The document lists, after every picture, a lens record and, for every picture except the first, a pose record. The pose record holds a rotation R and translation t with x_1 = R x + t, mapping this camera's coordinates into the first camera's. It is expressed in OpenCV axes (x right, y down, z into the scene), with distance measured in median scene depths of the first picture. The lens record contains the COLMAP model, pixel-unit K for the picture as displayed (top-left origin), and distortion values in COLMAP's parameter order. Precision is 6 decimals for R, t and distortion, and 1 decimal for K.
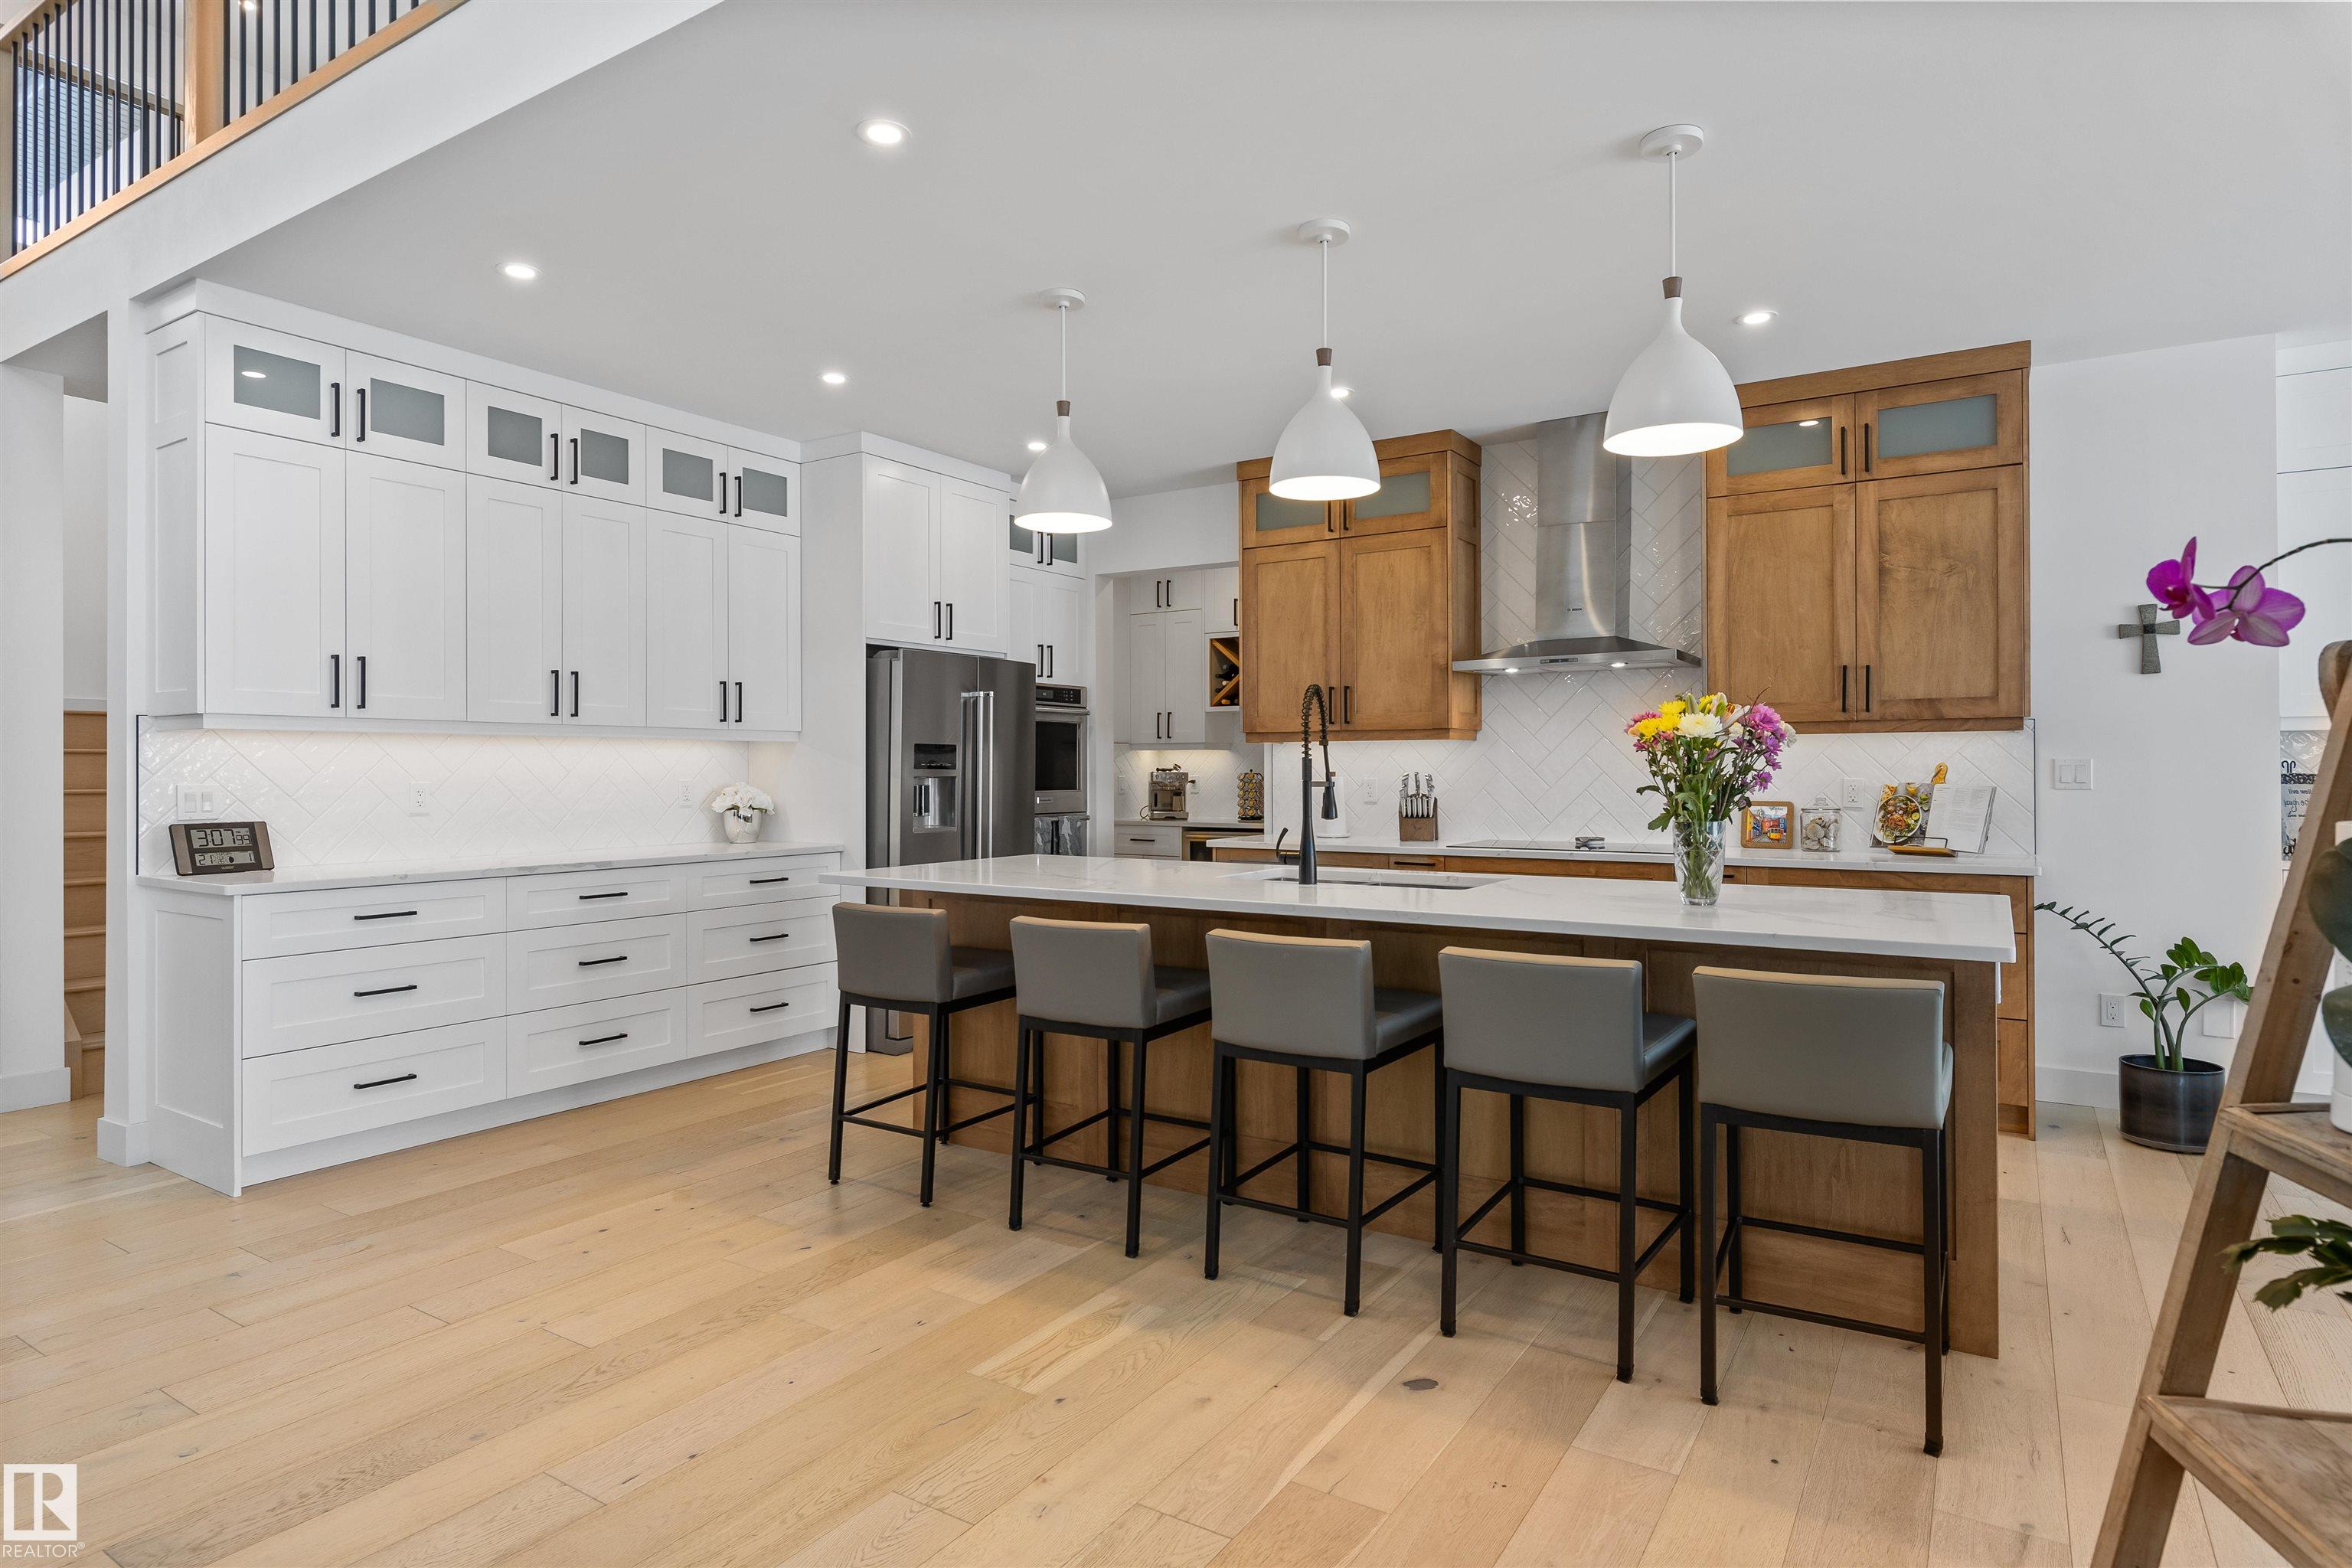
lens RADIAL K [[1264.8, 0, 1179.5], [0, 1264.8, 768.6], [0, 0, 1]] dist [0.001647, 0.000271]
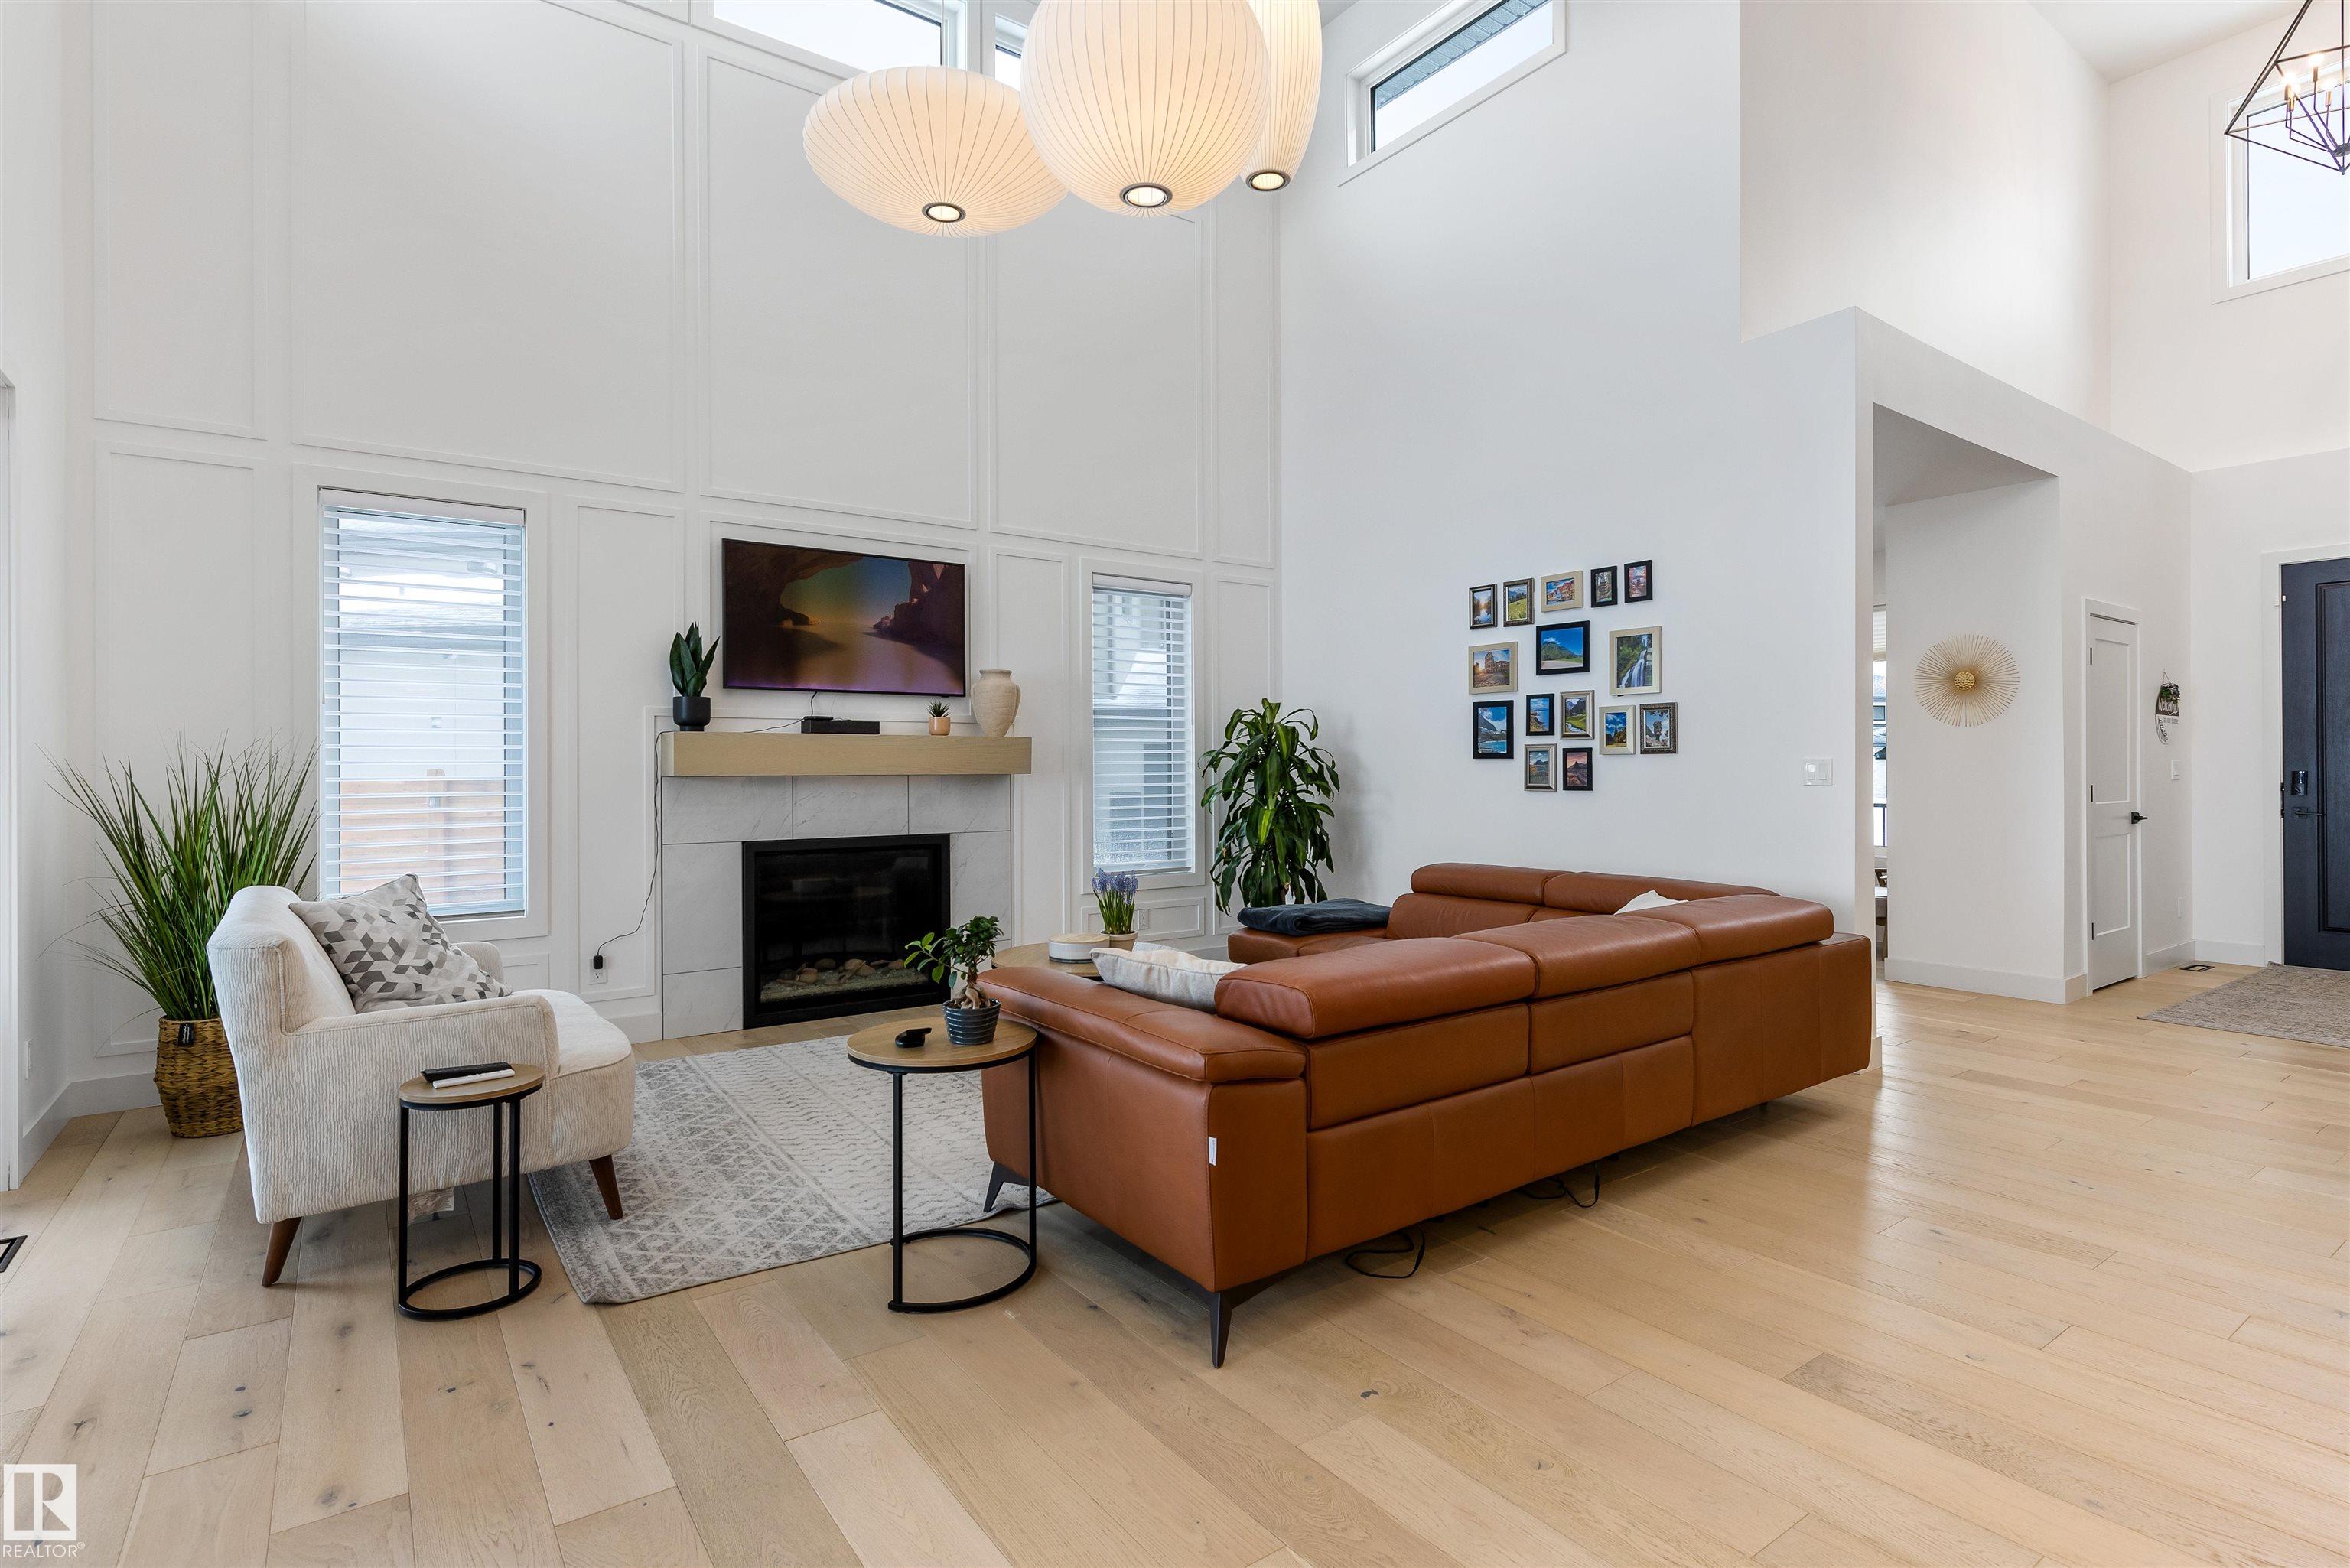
lens RADIAL K [[1137.6, 0, 1176.3], [0, 1137.6, 772.2], [0, 0, 1]] dist [0.001263, -0.000152]
pose [[-0.362215, 0.004699, -0.932083, 0.211573], [0.002435, 0.999989, 0.004095, 0.001826], [0.932091, -0.000786, -0.362223, 0.337473]]
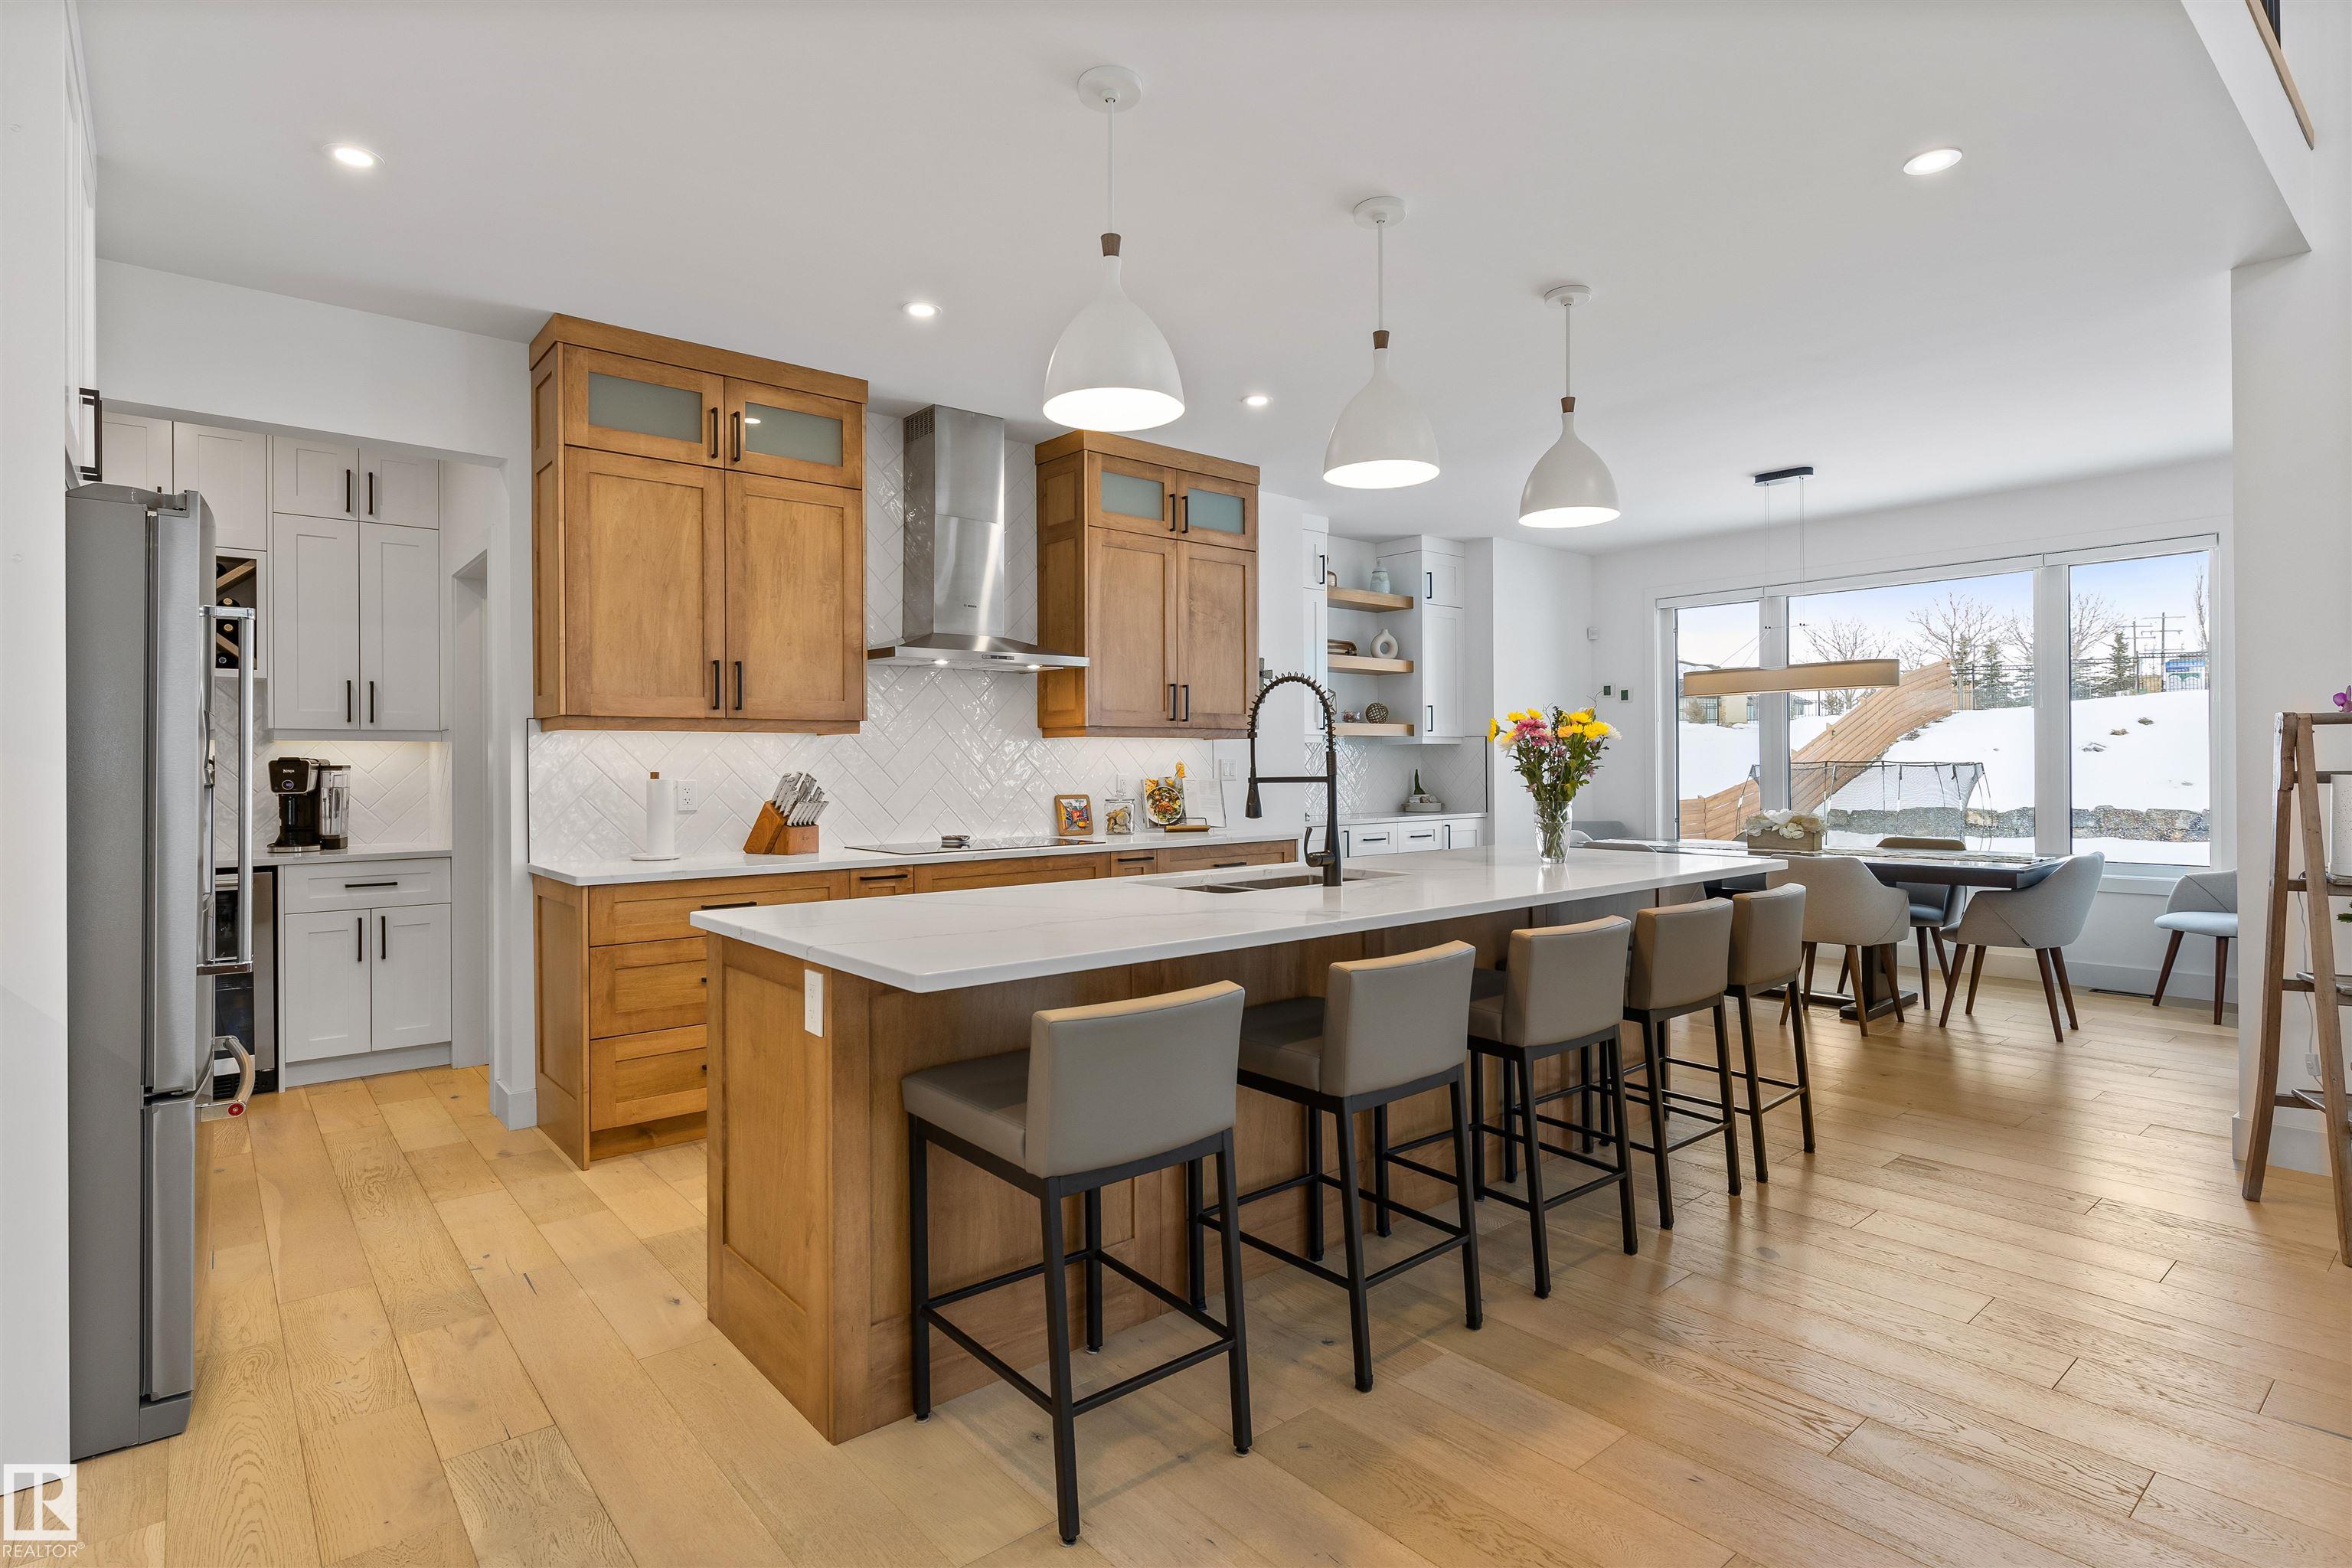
lens RADIAL K [[1177.9, 0, 1171.4], [0, 1177.9, 764.5], [0, 0, 1]] dist [0.001204, 0.000832]
pose [[0.295828, 0.002331, 0.955238, -0.579636], [0.007984, 0.999956, -0.004912, 0.004270], [-0.955208, 0.009079, 0.295797, 0.643246]]
